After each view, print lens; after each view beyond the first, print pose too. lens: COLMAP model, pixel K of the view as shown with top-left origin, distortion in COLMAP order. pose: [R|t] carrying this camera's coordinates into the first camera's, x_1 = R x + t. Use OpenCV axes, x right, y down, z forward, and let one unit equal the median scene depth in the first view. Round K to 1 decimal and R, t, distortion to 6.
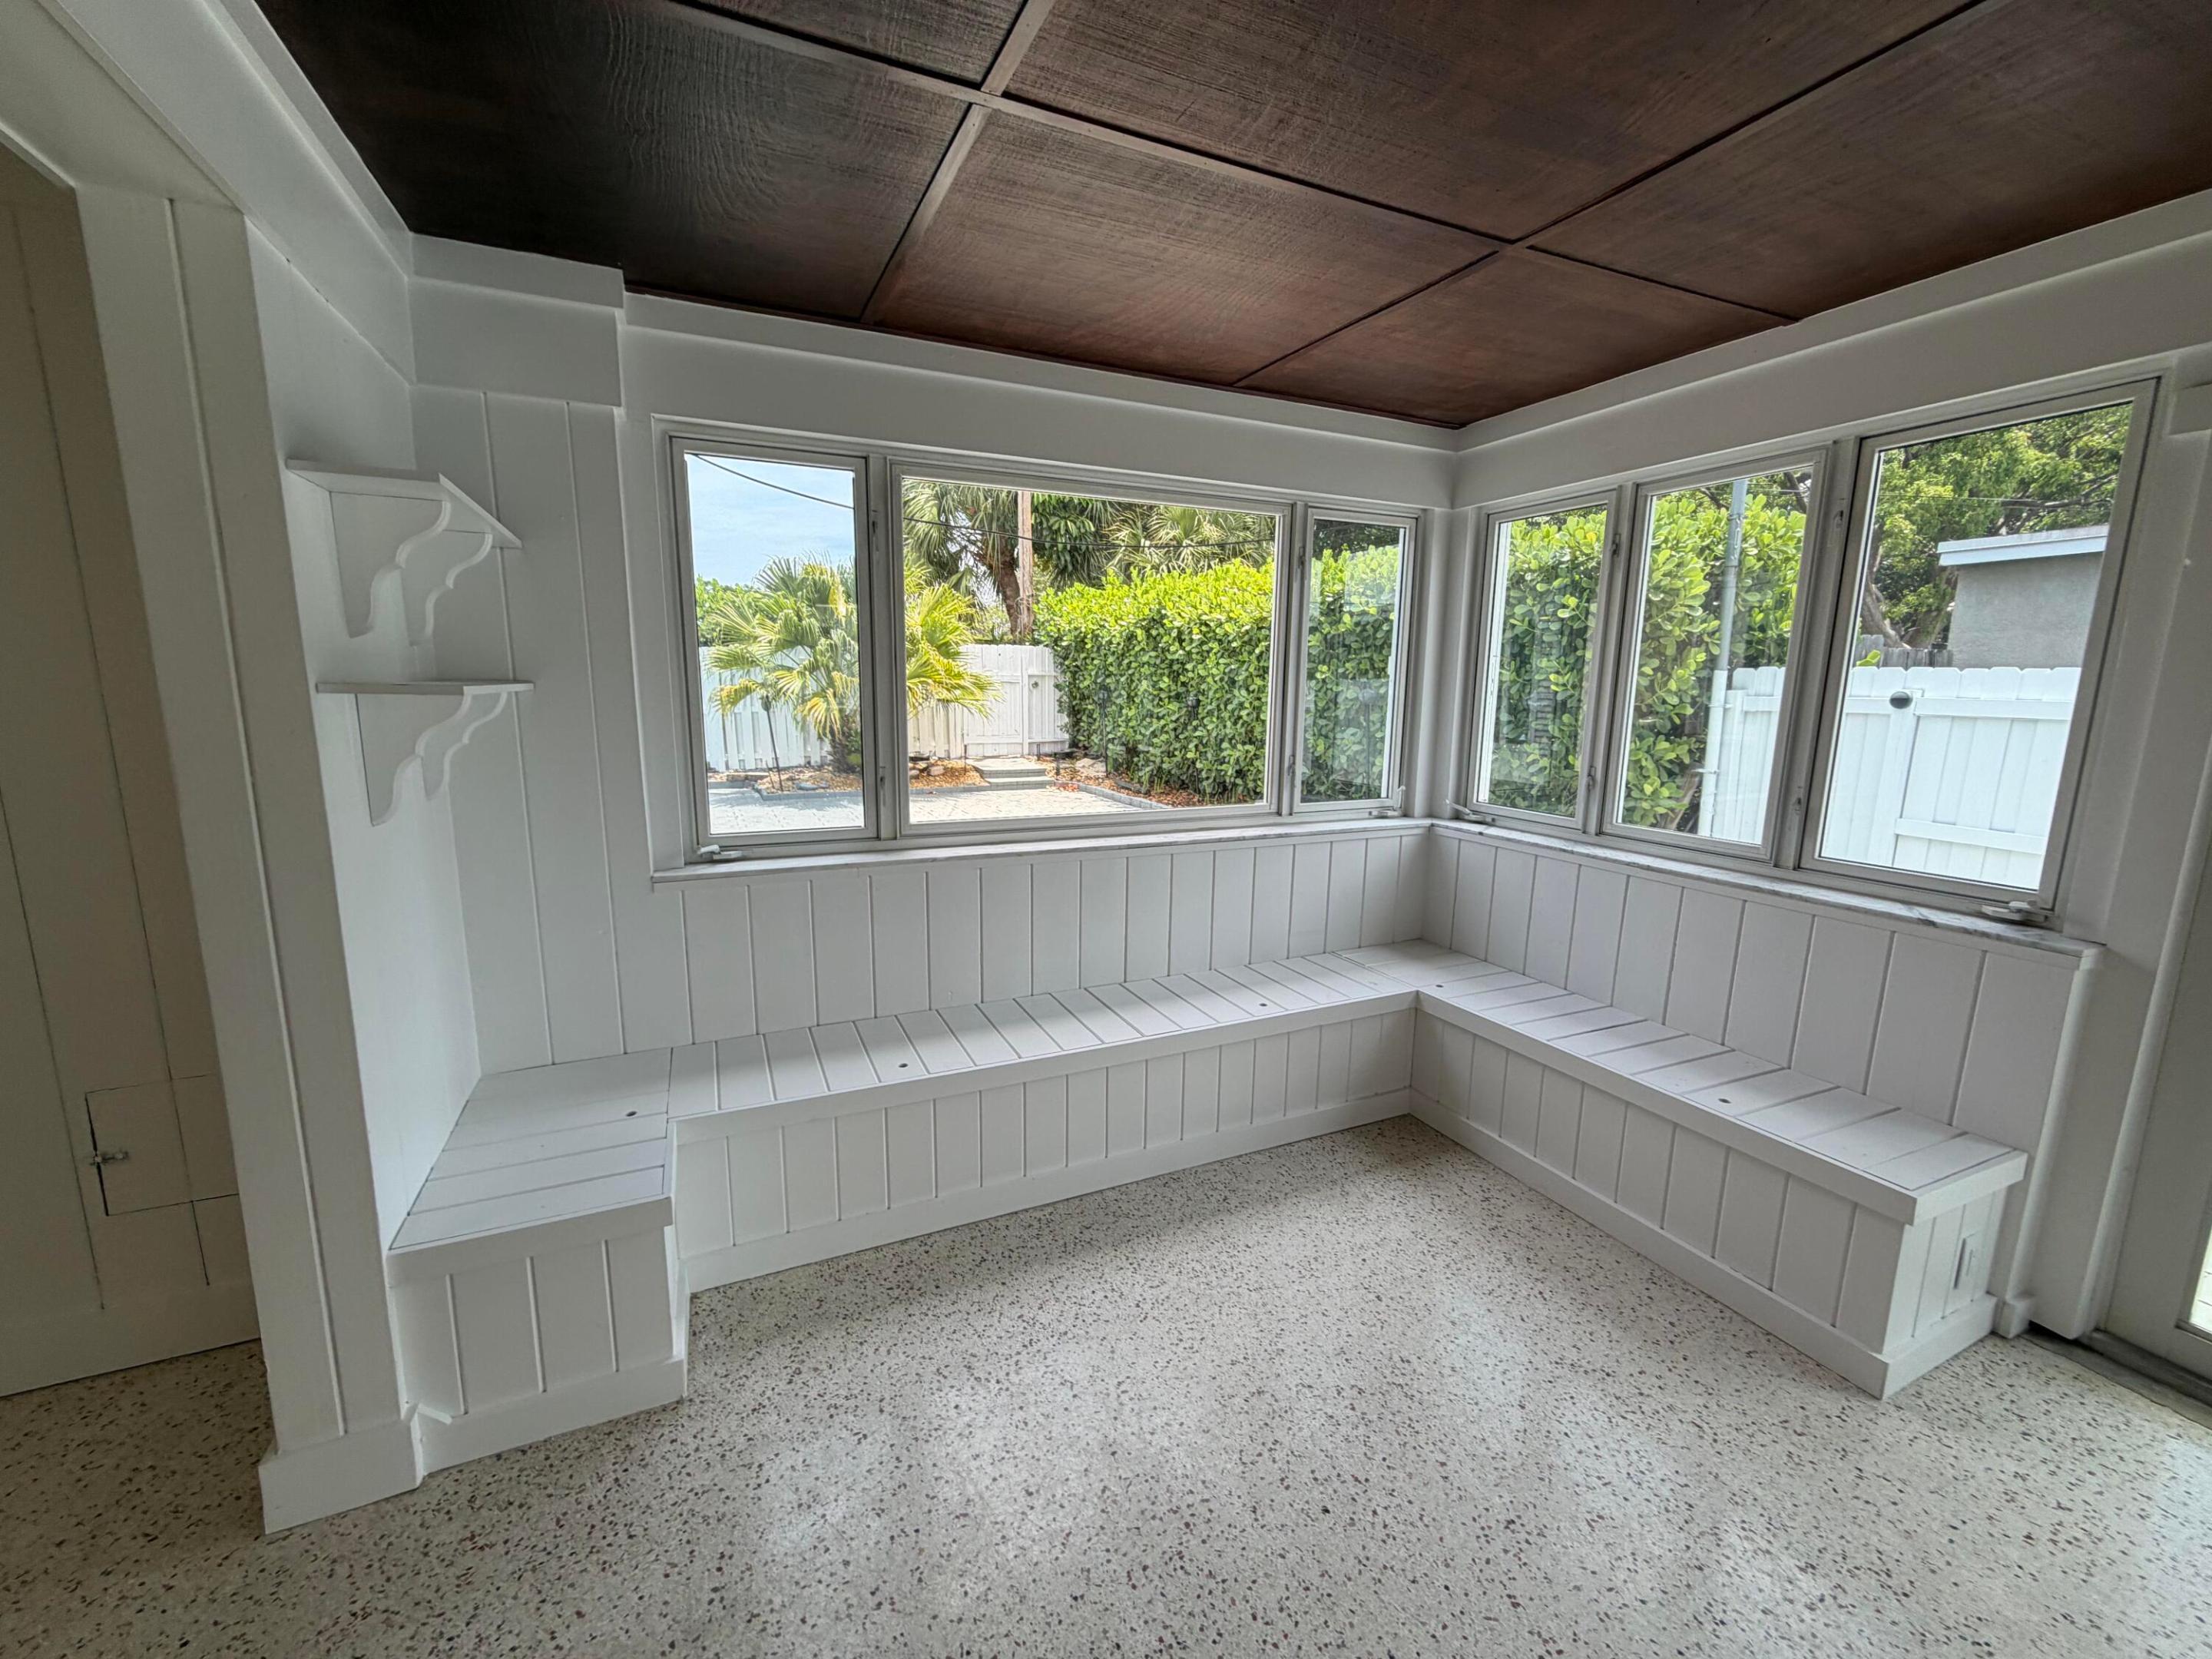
lens RADIAL K [[885.7, 0, 1101.2], [0, 885.7, 836.4], [0, 0, 1]] dist [-0.003477, 0.000429]
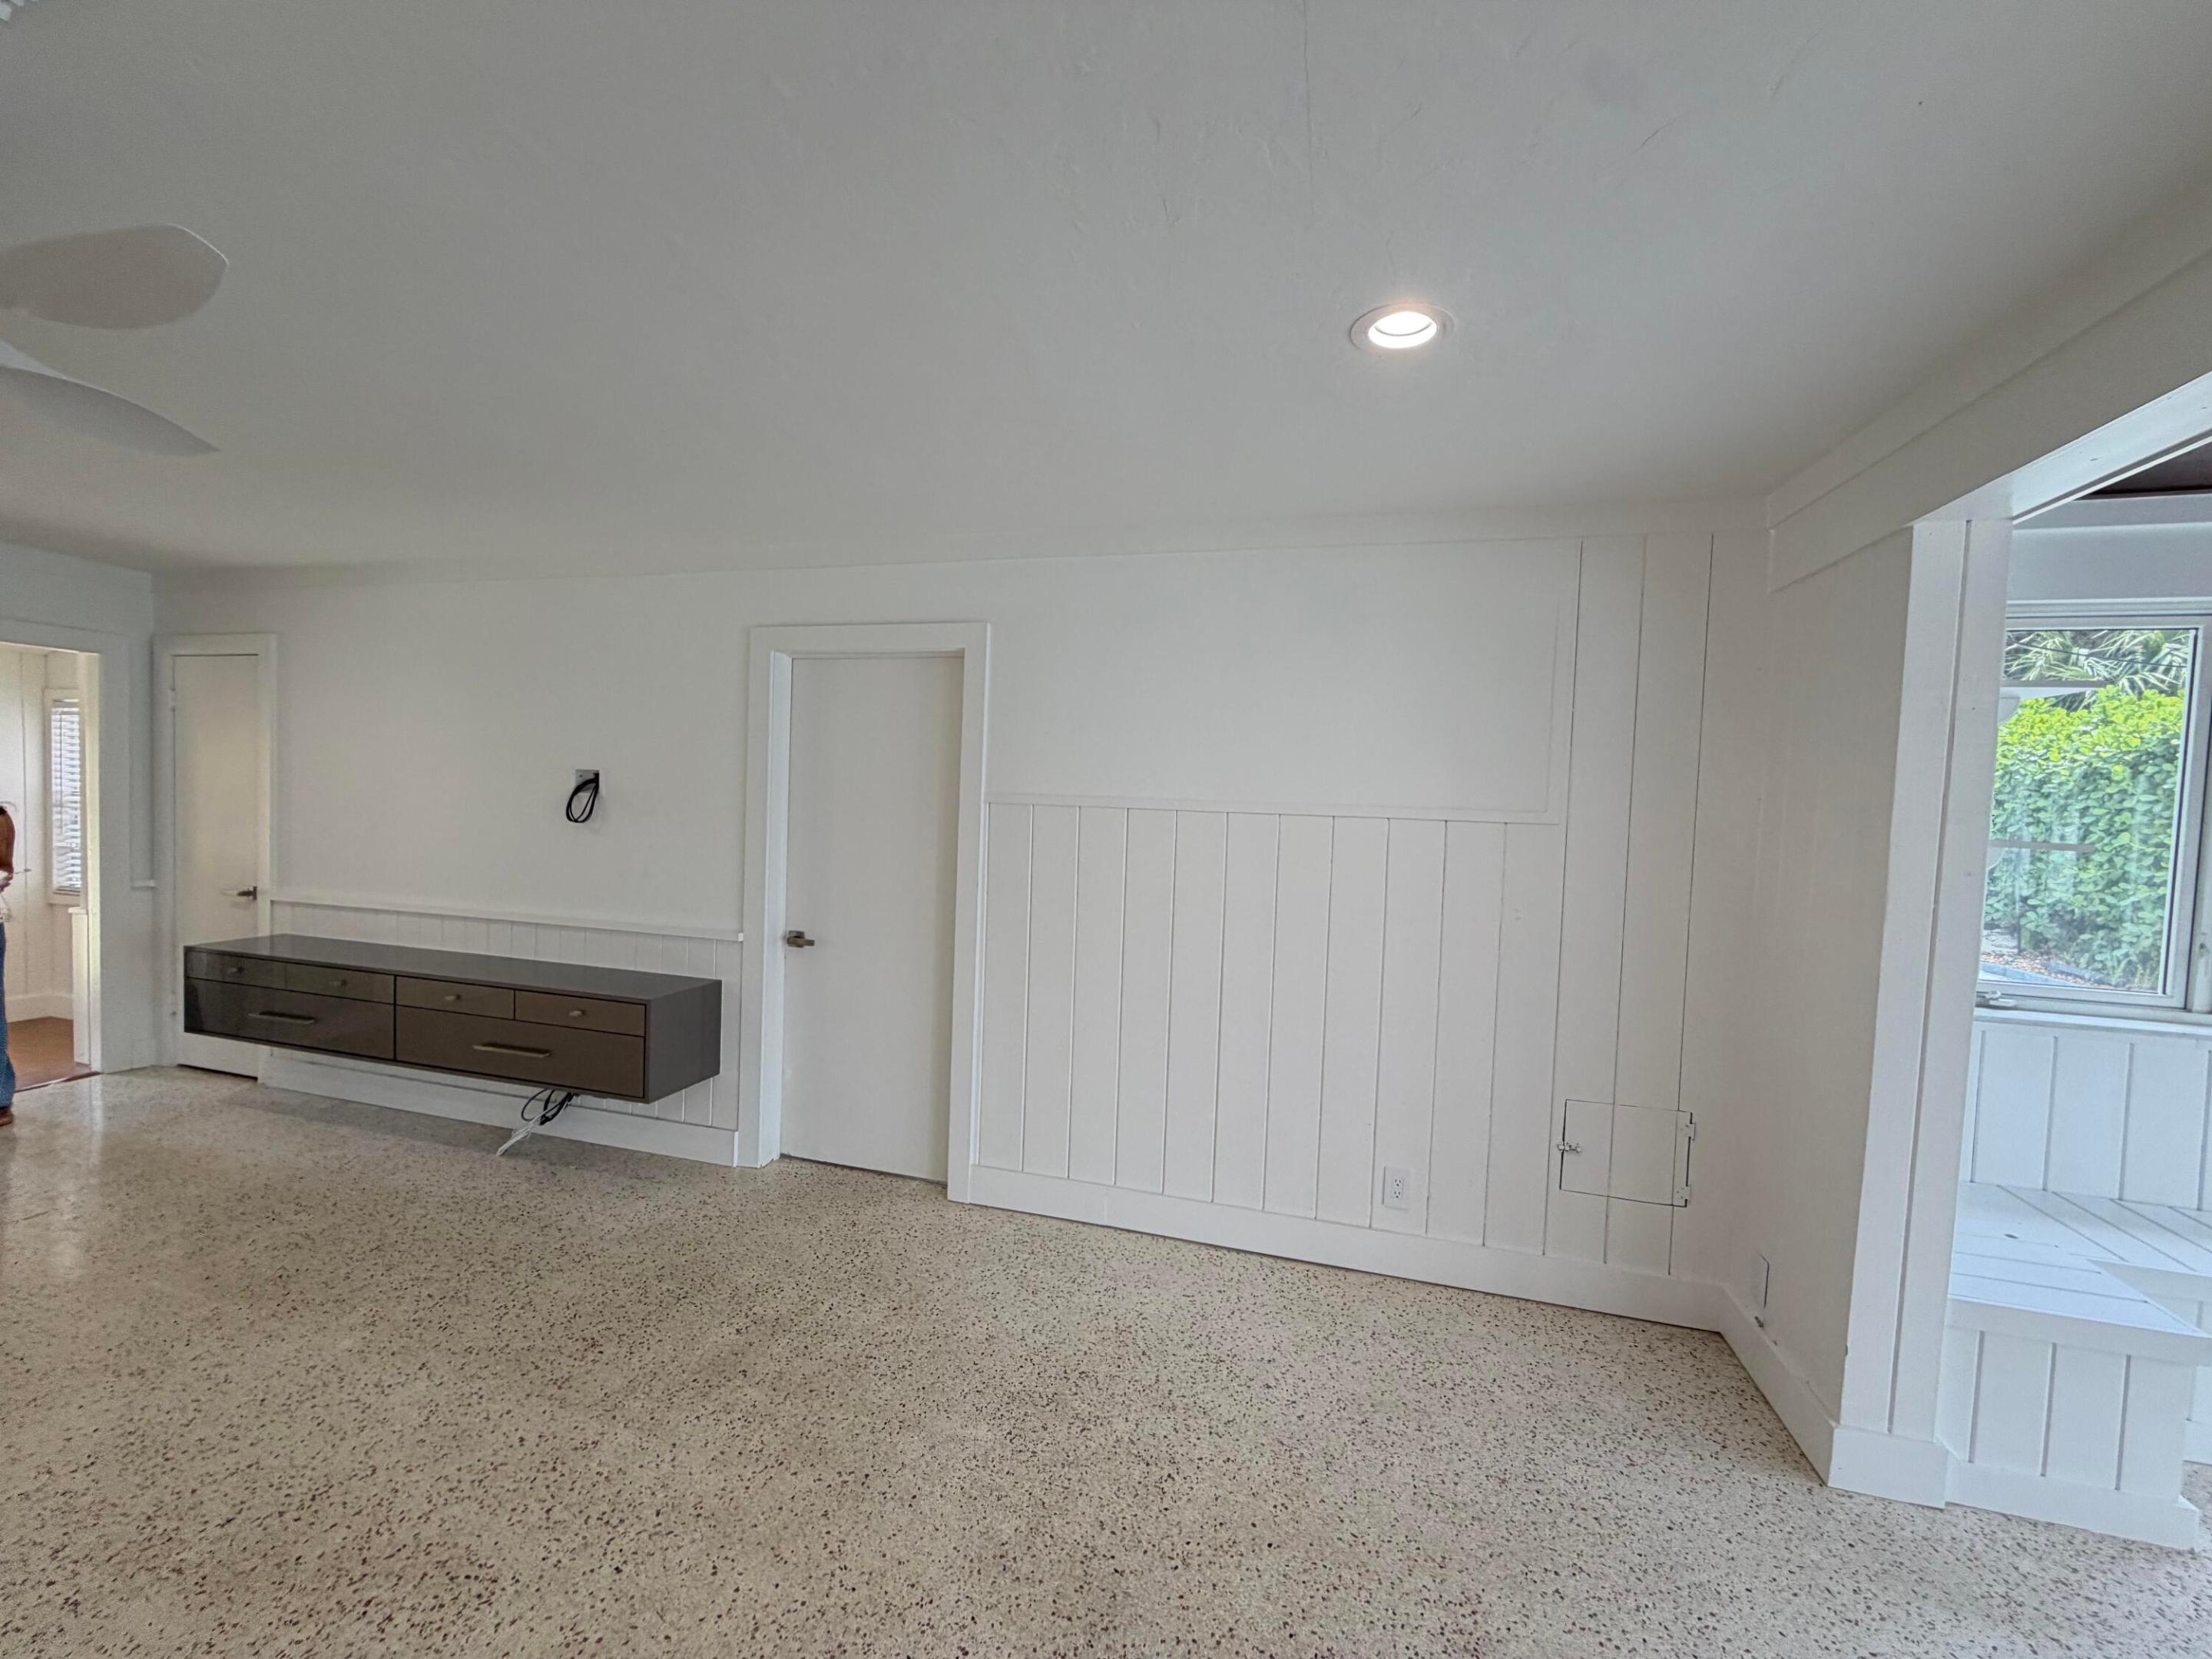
lens RADIAL K [[885.7, 0, 1108.9], [0, 885.7, 832.1], [0, 0, 1]] dist [-0.003477, 0.000429]
pose [[0.763388, 0.042903, -0.644514, -0.562337], [-0.137741, 0.985654, -0.097534, 0.069592], [0.631084, 0.163232, 0.758346, -0.483406]]
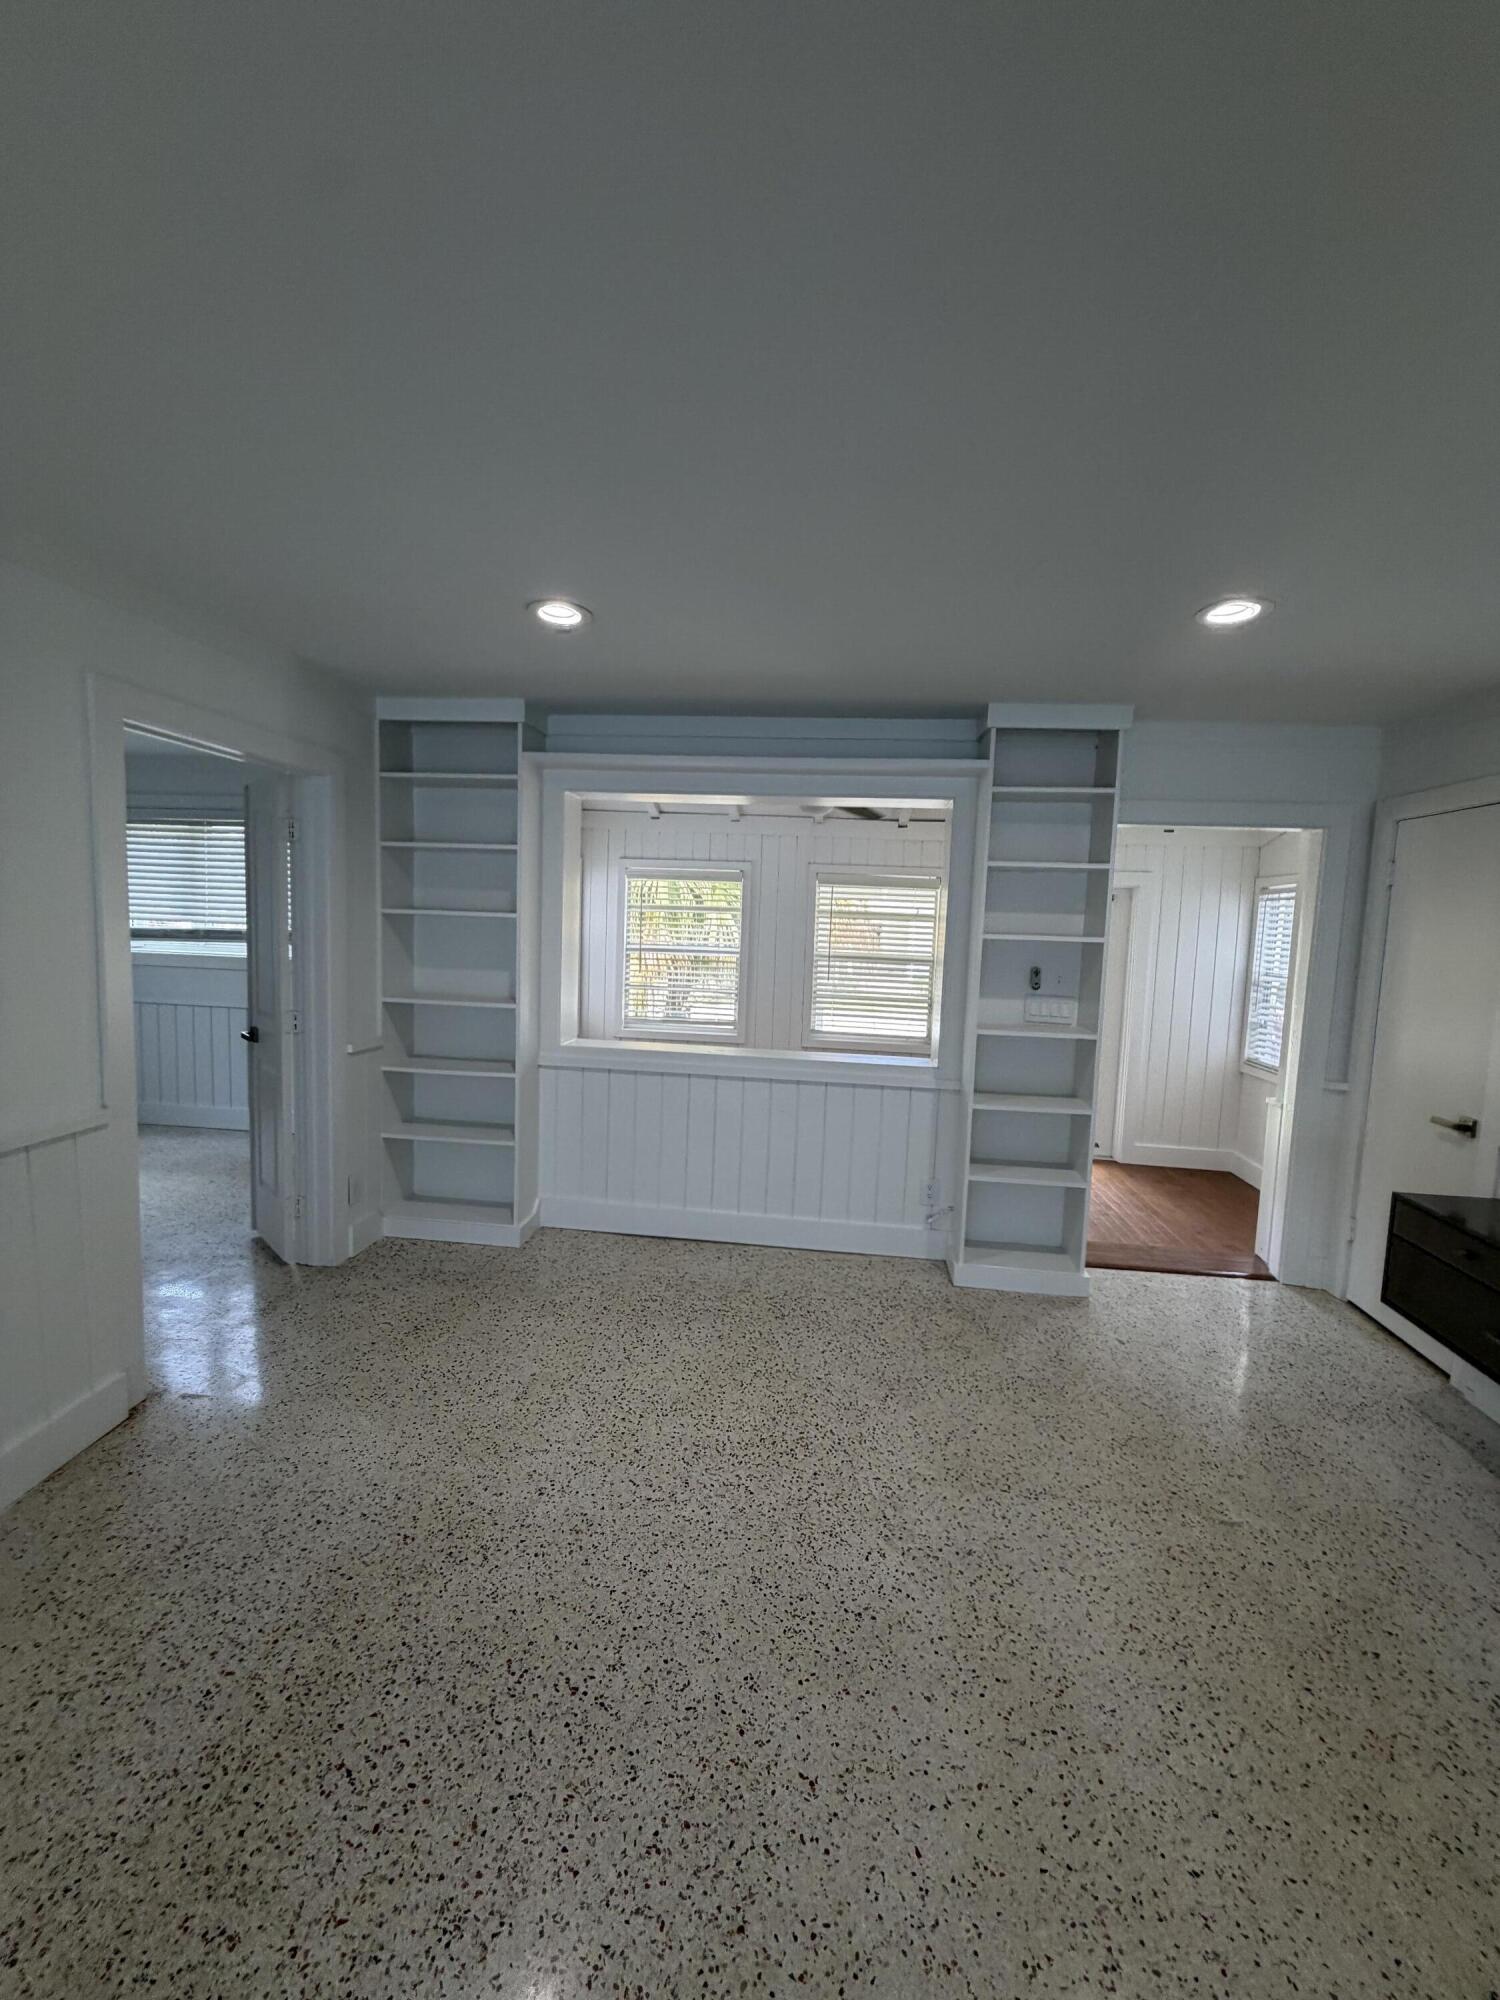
lens RADIAL K [[800.8, 0, 743.8], [0, 800.8, 989.0], [0, 0, 1]] dist [-0.003477, 0.000429]
pose [[-0.519796, 0.047433, -0.852973, -1.377906], [-0.182130, 0.969350, 0.164894, 0.056810], [0.834650, 0.241063, -0.495225, -0.557348]]
